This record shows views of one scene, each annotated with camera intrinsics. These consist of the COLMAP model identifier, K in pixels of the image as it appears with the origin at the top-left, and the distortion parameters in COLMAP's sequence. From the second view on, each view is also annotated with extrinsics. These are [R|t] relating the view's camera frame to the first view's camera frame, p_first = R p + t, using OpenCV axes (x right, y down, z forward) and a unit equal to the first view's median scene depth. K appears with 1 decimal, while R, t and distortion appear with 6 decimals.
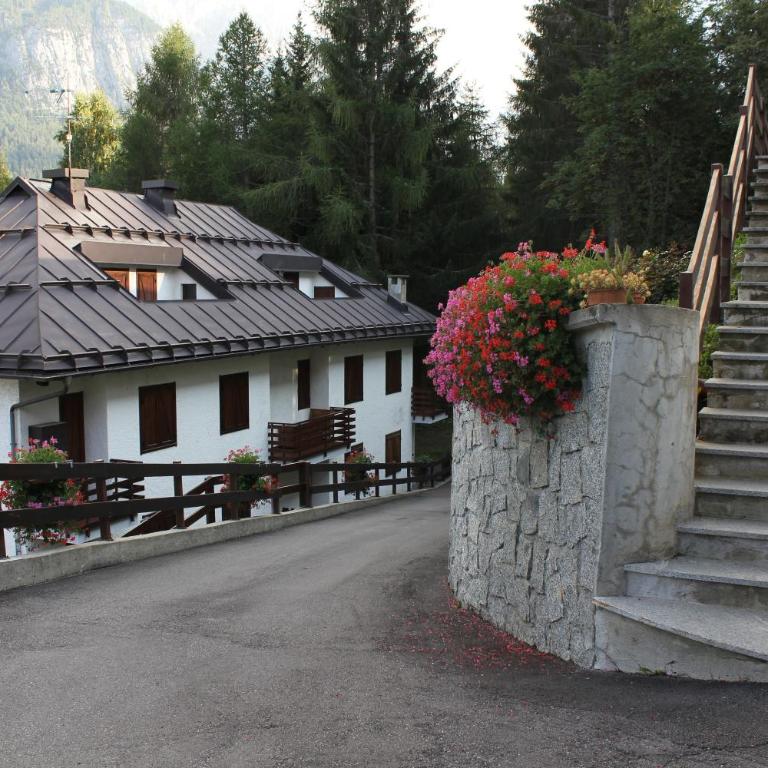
lens RADIAL K [[912.2, 0, 384.0], [0, 912.2, 384.0], [0, 0, 1]] dist [-0.126129, 0.026167]
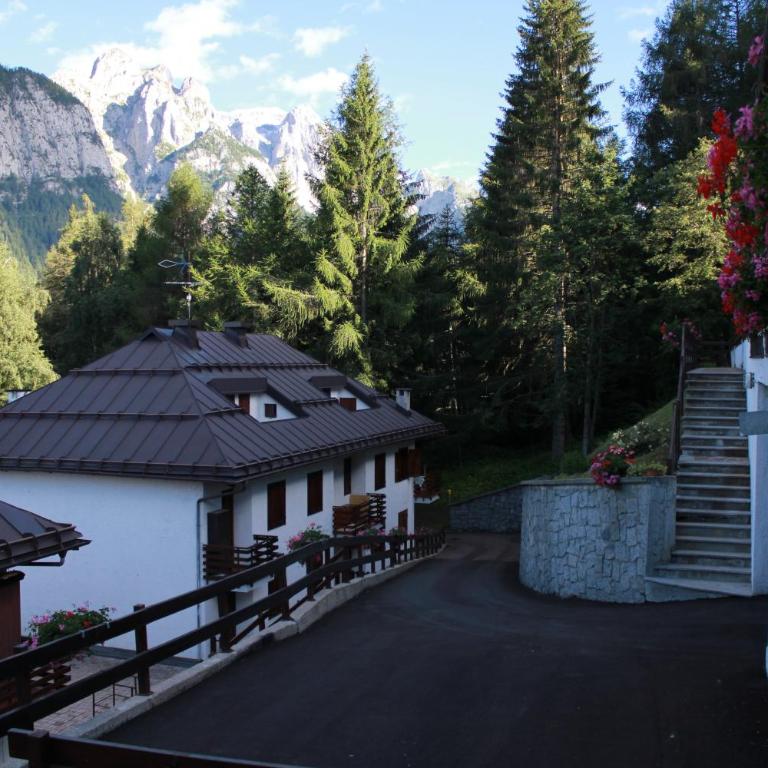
lens RADIAL K [[912.2, 0, 384.0], [0, 912.2, 384.0], [0, 0, 1]] dist [-0.126129, 0.026167]
pose [[0.995389, -0.000443, 0.095924, -0.193048], [0.007912, 0.996961, -0.077496, -0.036267], [-0.095598, 0.077898, 0.992367, -0.402302]]
